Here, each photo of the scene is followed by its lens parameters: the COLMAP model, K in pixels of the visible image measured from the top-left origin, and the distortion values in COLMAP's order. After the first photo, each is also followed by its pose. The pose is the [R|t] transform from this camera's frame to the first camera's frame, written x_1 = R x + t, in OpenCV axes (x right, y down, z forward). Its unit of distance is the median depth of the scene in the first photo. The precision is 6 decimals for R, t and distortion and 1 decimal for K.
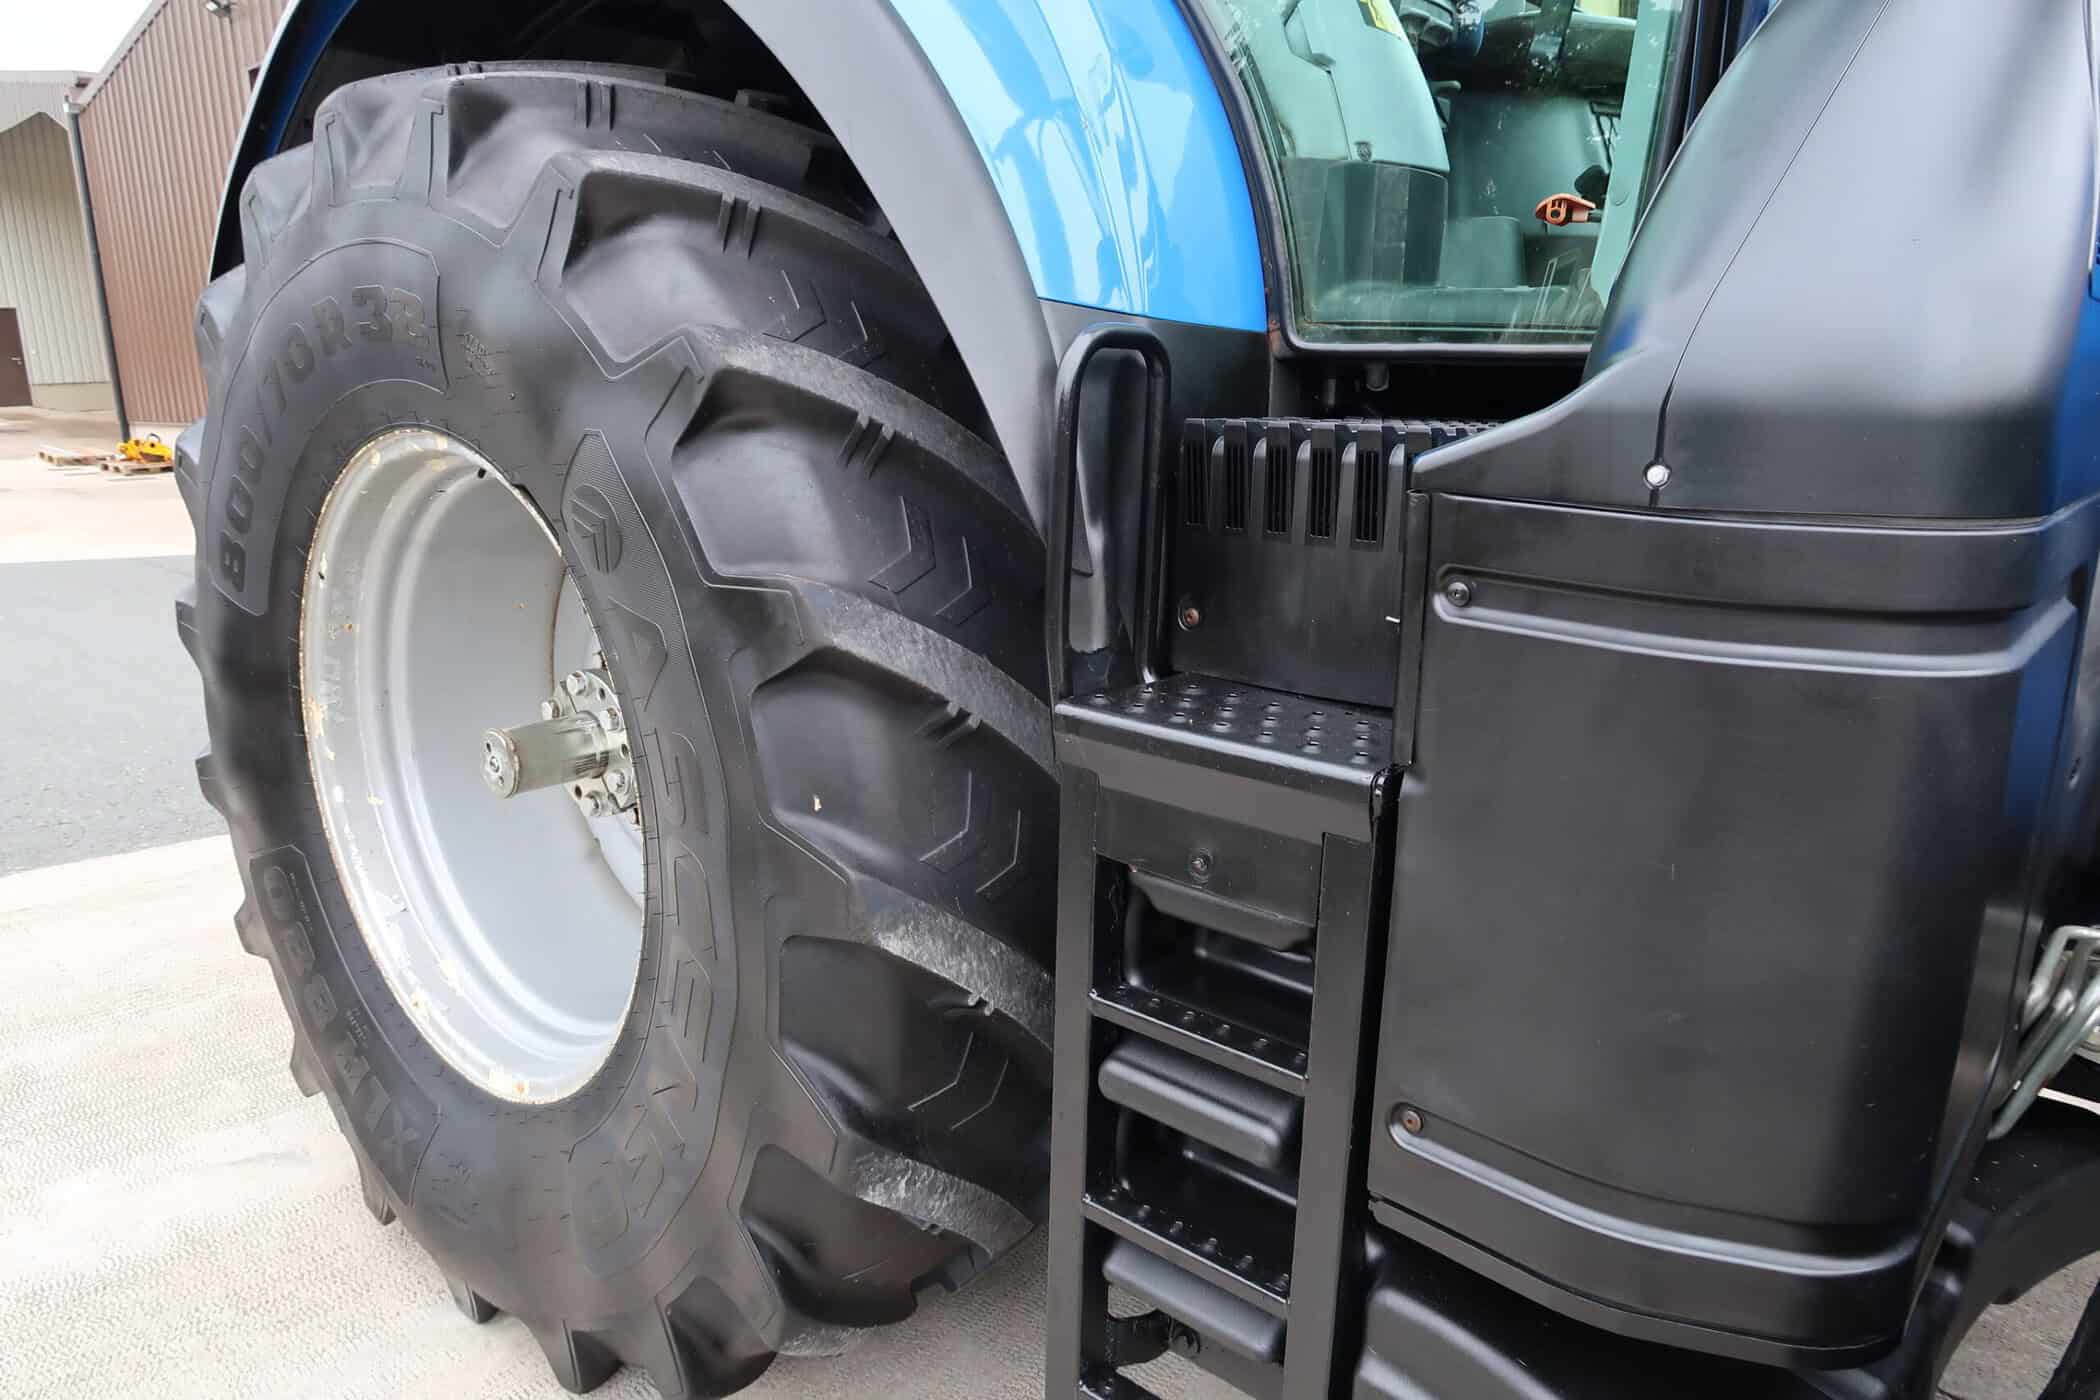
lens RADIAL K [[1436.7, 0, 1043.4], [0, 1436.7, 695.9], [0, 0, 1]] dist [-0.028058, 0.004555]
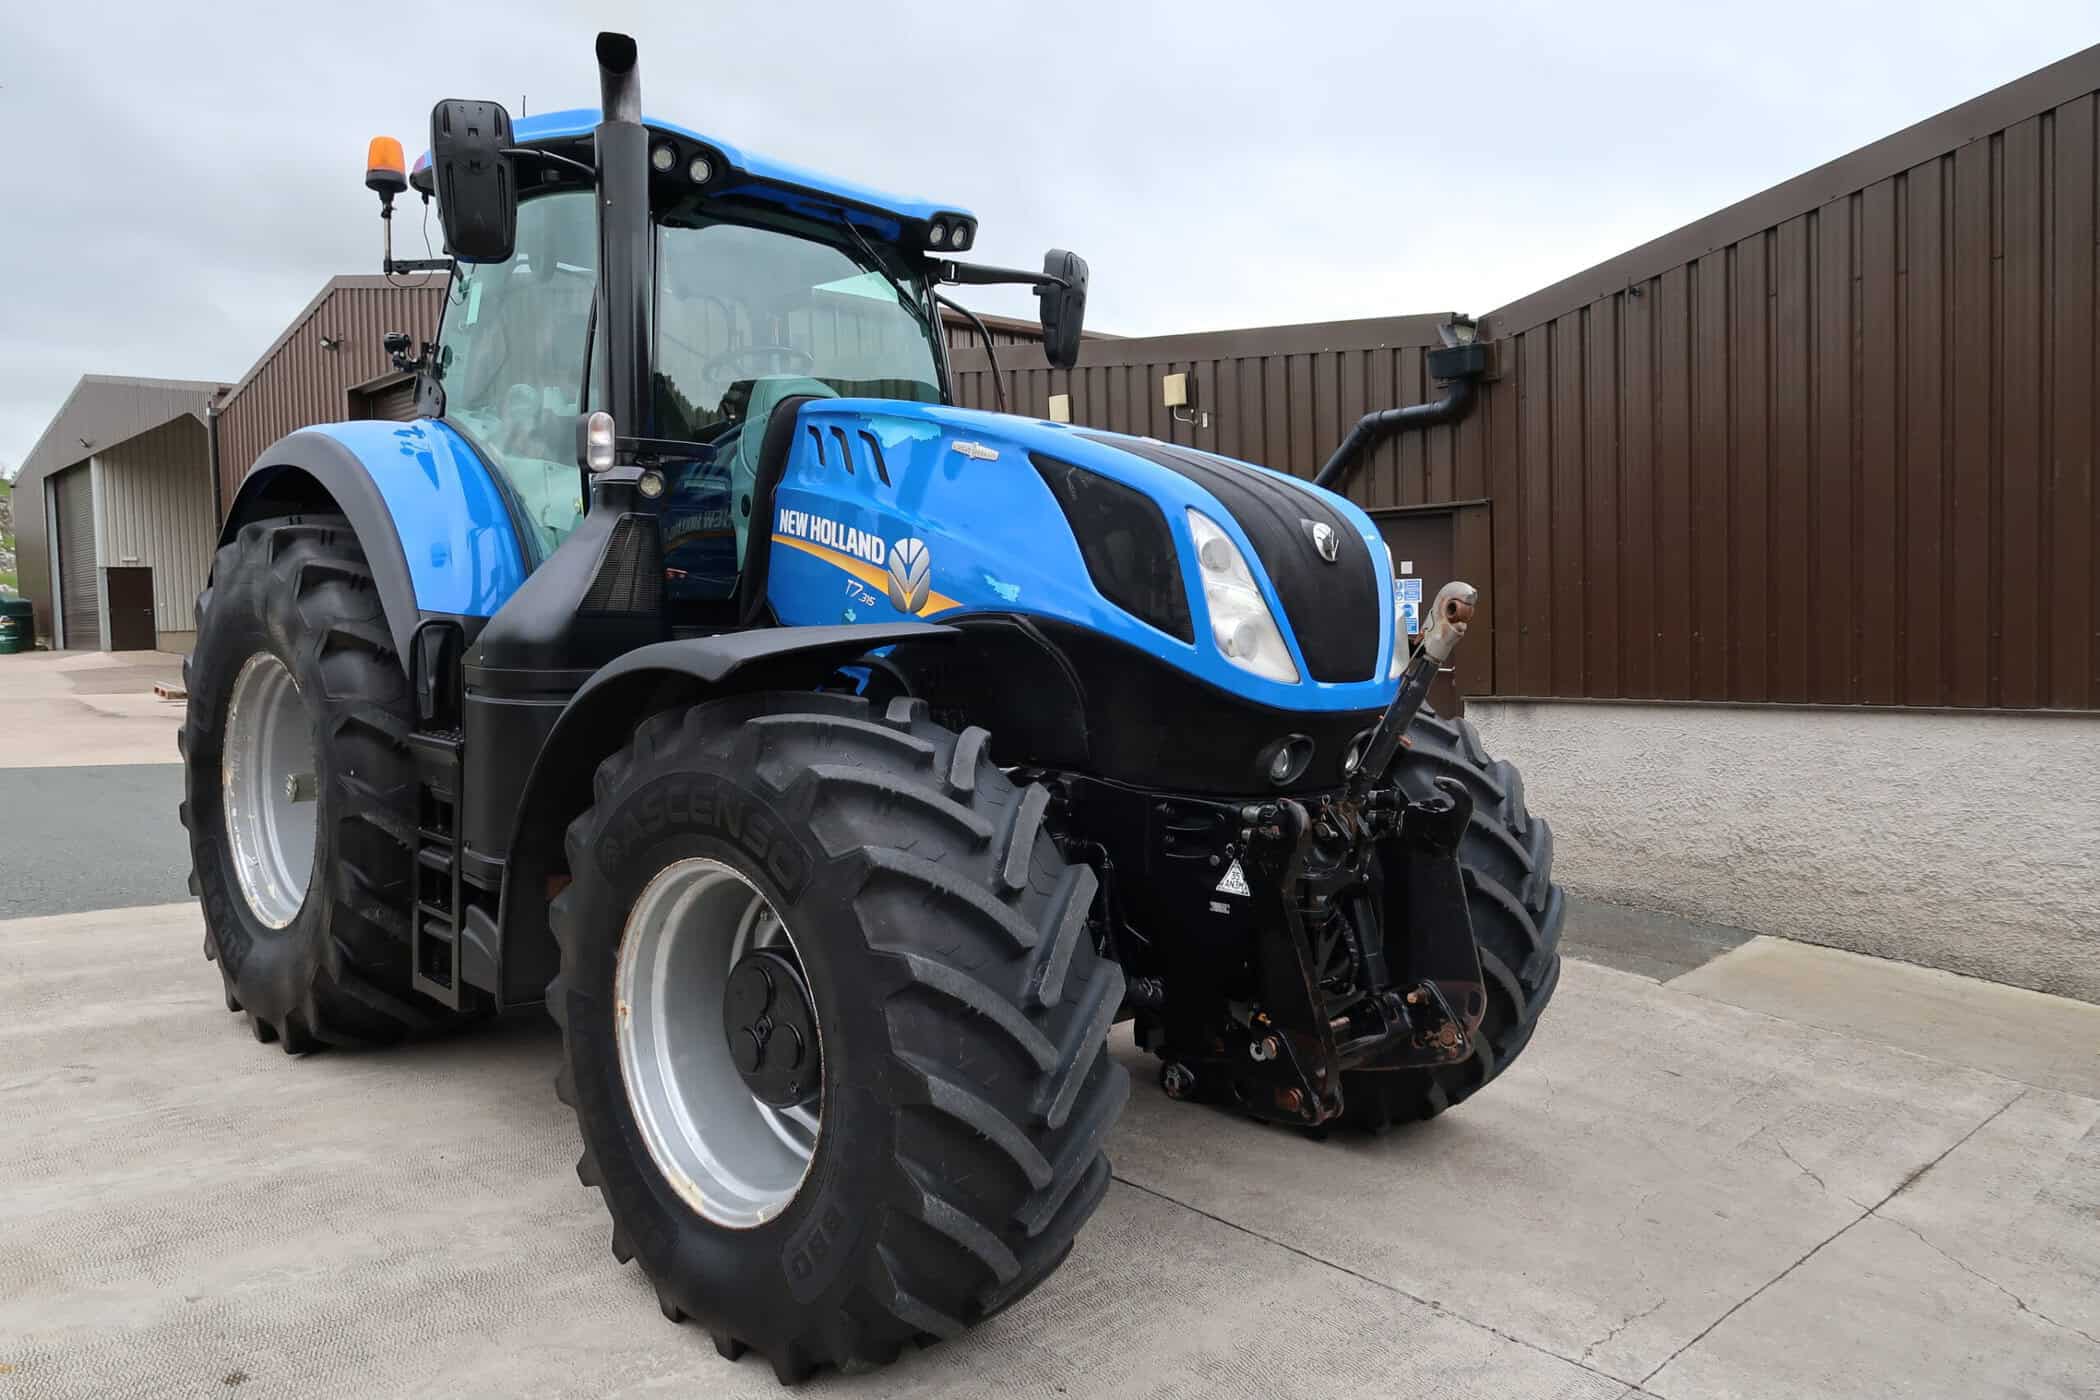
lens RADIAL K [[1436.7, 0, 1043.4], [0, 1436.7, 695.9], [0, 0, 1]] dist [-0.028058, 0.004555]
pose [[0.998455, 0.010428, -0.054579, 1.395031], [-0.019814, 0.984481, -0.174369, 0.393993], [0.051913, 0.175181, 0.983167, -1.819545]]
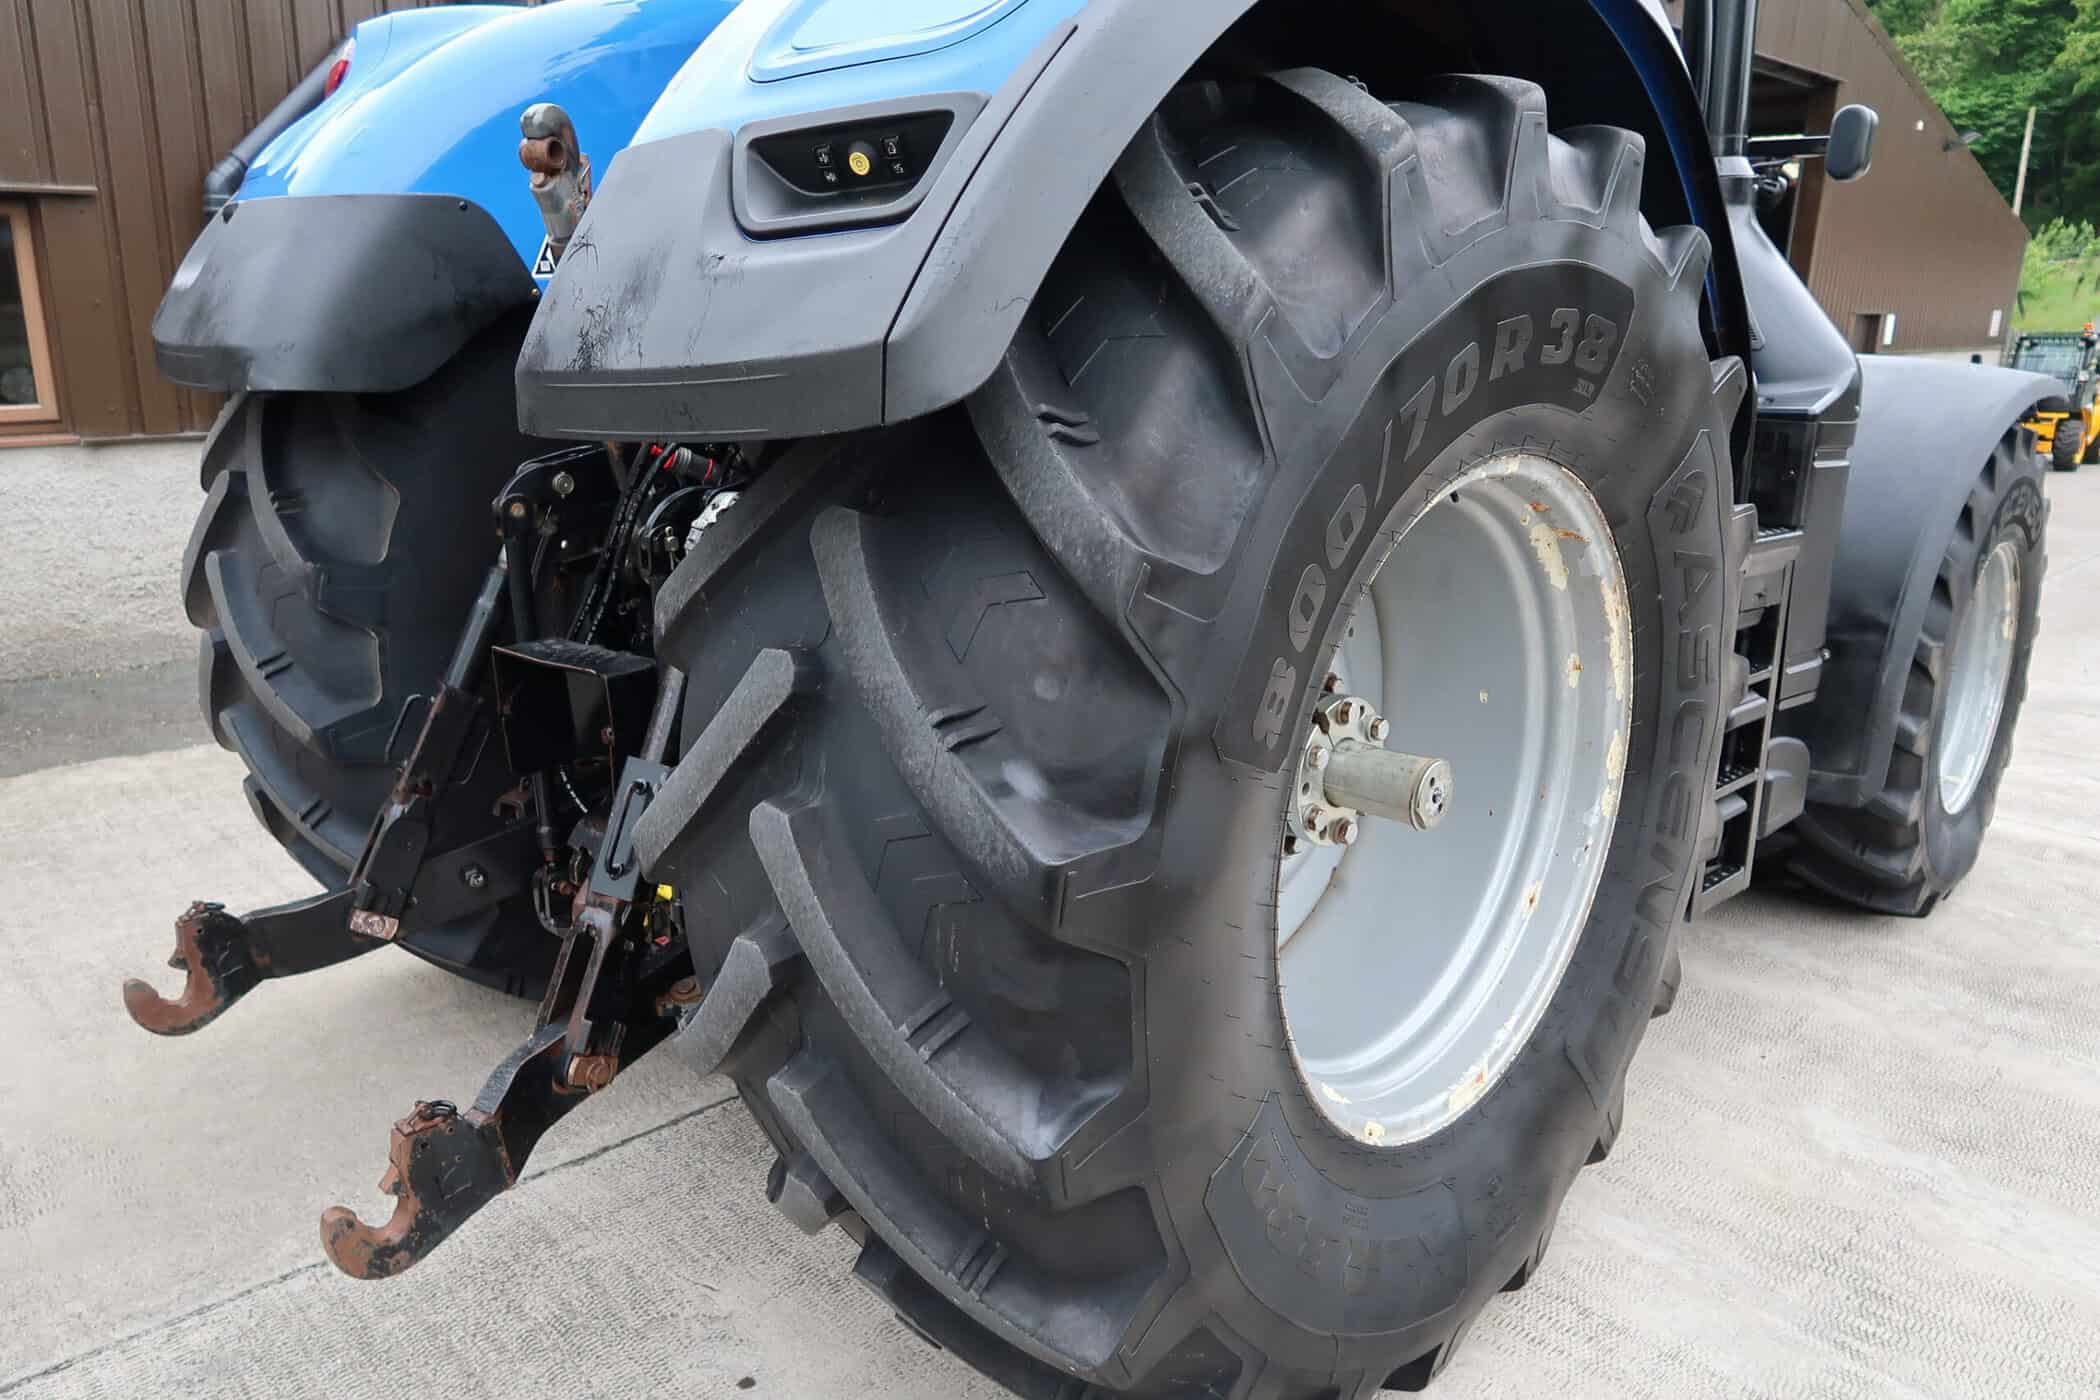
lens RADIAL K [[1437.0, 0, 1050.0], [0, 1437.0, 700.0], [0, 0, 1]] dist [-0.005920, -0.003342]
pose [[0.060730, -0.242701, 0.968199, -1.831446], [0.209522, 0.951478, 0.225367, -0.394518], [-0.975916, 0.189173, 0.108634, 1.566633]]
